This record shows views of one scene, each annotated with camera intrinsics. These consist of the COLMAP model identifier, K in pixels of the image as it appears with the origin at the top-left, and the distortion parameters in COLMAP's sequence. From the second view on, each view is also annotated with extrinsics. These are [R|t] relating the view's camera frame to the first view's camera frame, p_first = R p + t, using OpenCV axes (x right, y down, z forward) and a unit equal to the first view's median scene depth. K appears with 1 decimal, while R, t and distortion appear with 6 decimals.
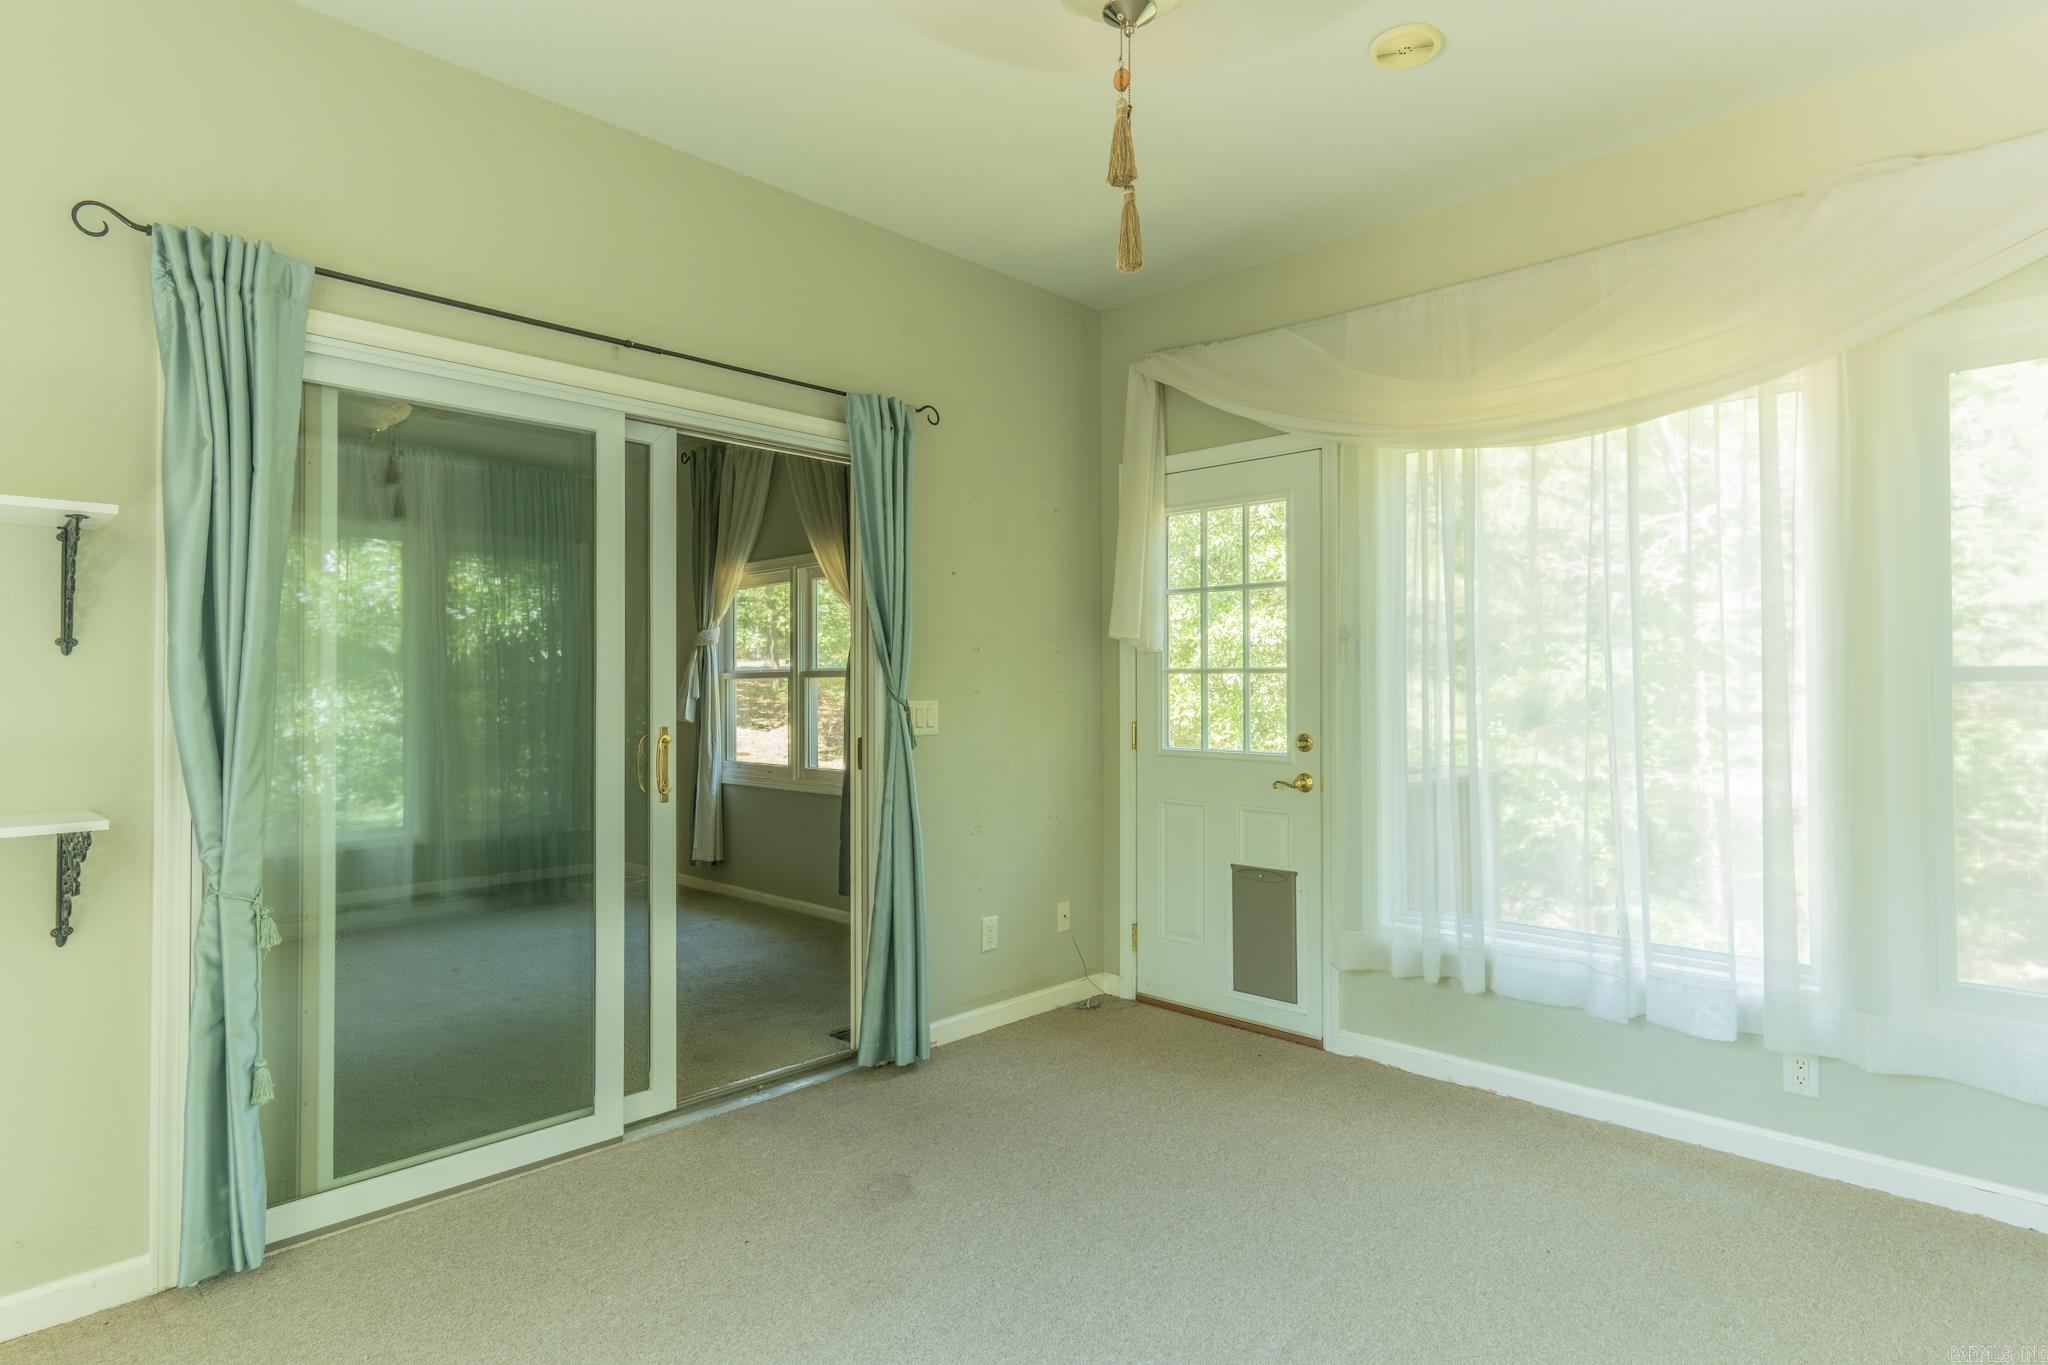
lens RADIAL K [[1096.5, 0, 1030.2], [0, 1096.5, 675.4], [0, 0, 1]] dist [0.001852, 0.003670]
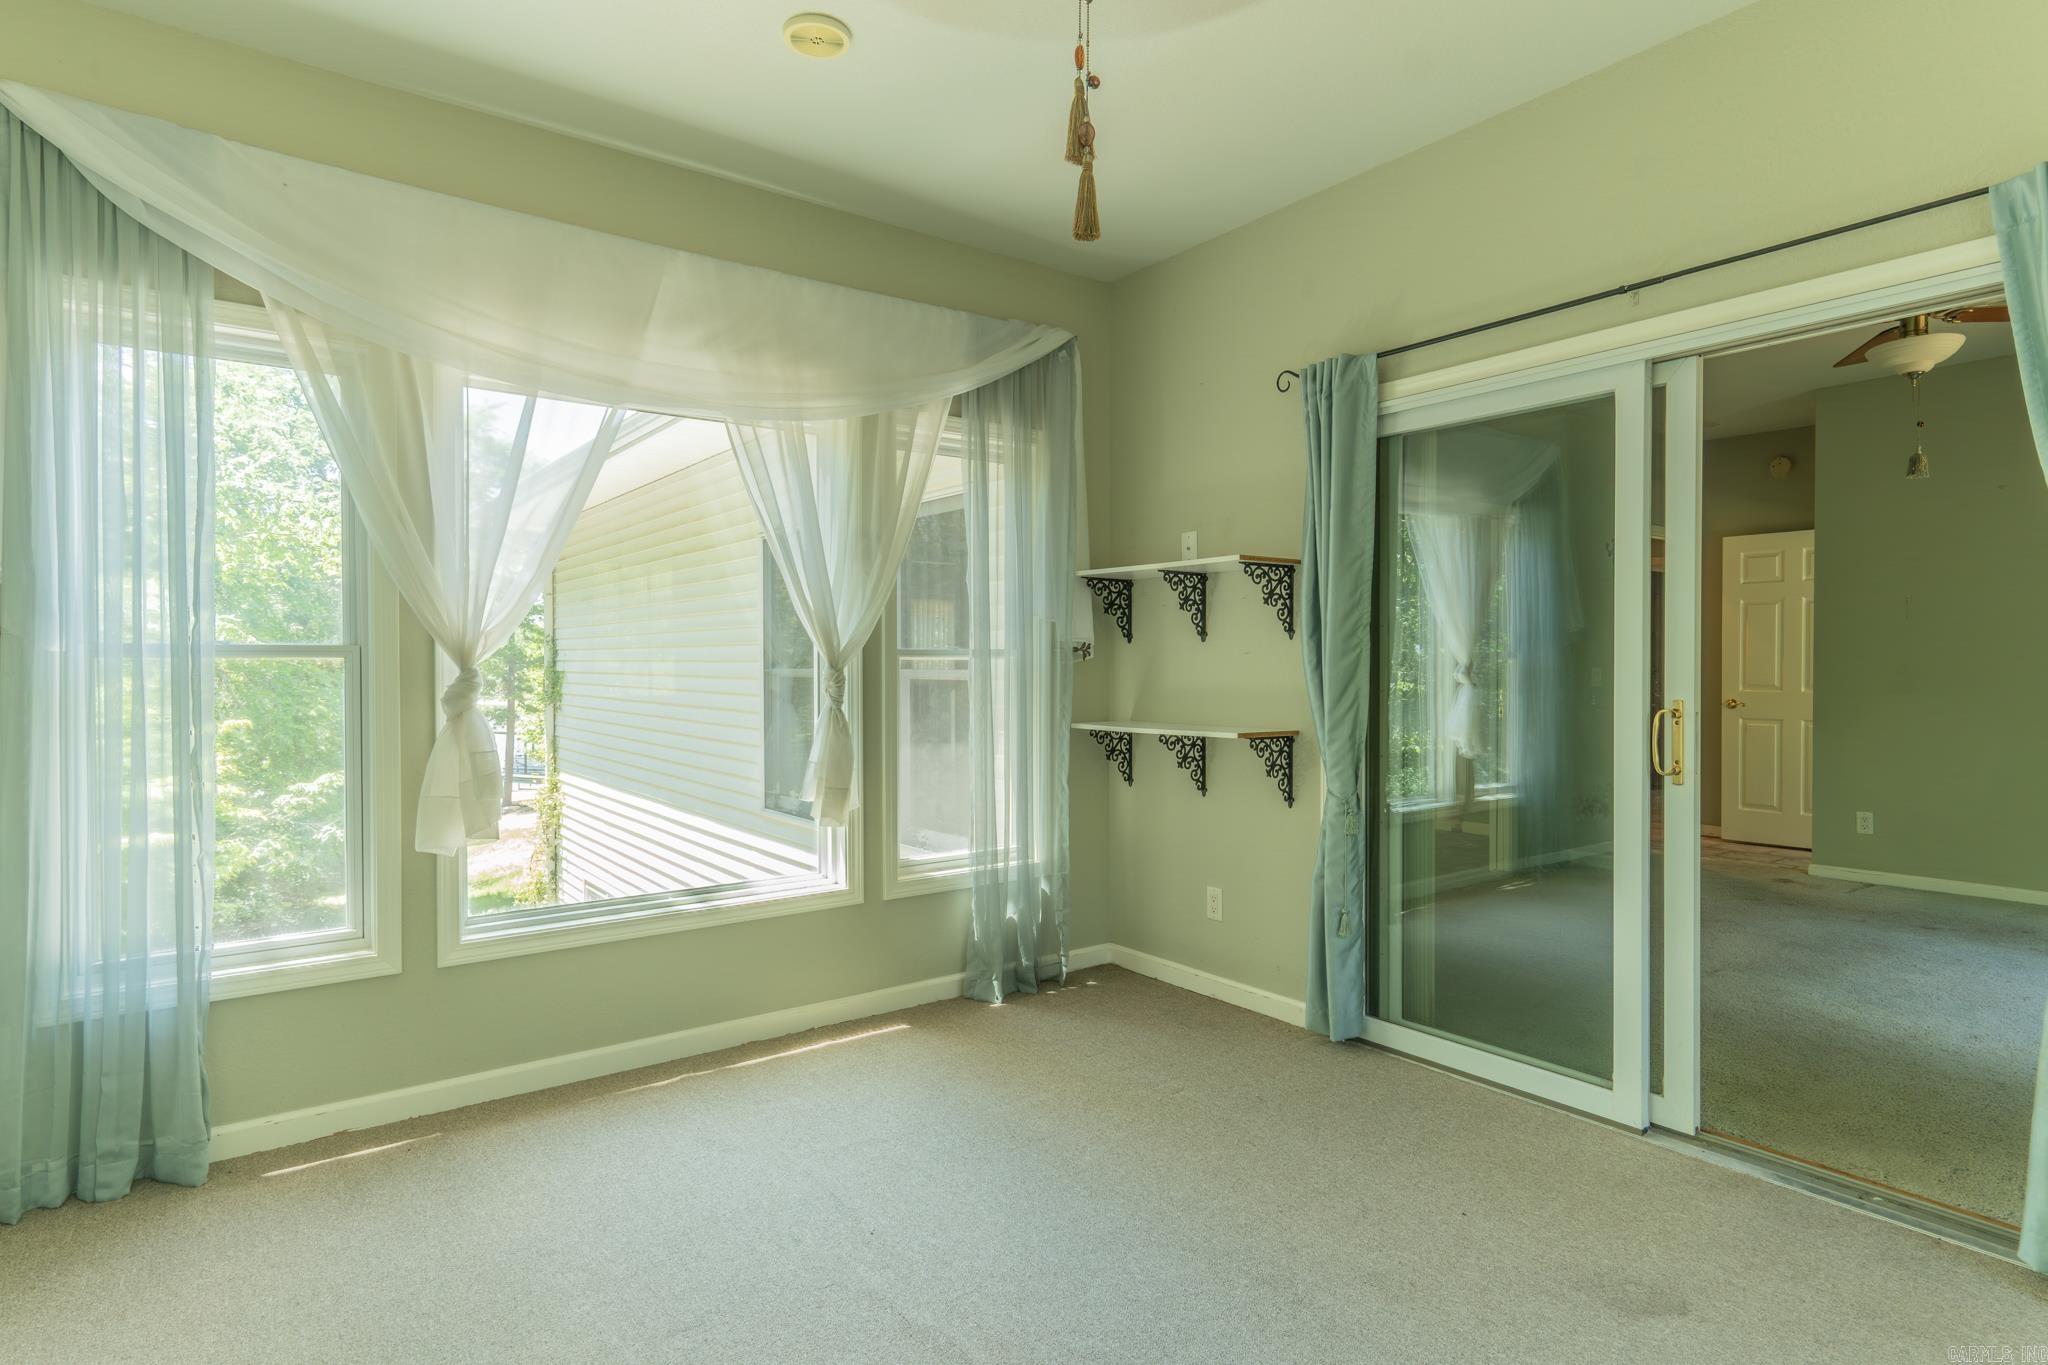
lens RADIAL K [[1096.5, 0, 1030.2], [0, 1096.5, 675.4], [0, 0, 1]] dist [0.001852, 0.003670]
pose [[-0.167419, 0.017041, -0.985739, 0.695375], [0.019087, 0.999719, 0.014041, 0.004668], [0.985701, -0.016464, -0.167697, 0.698576]]
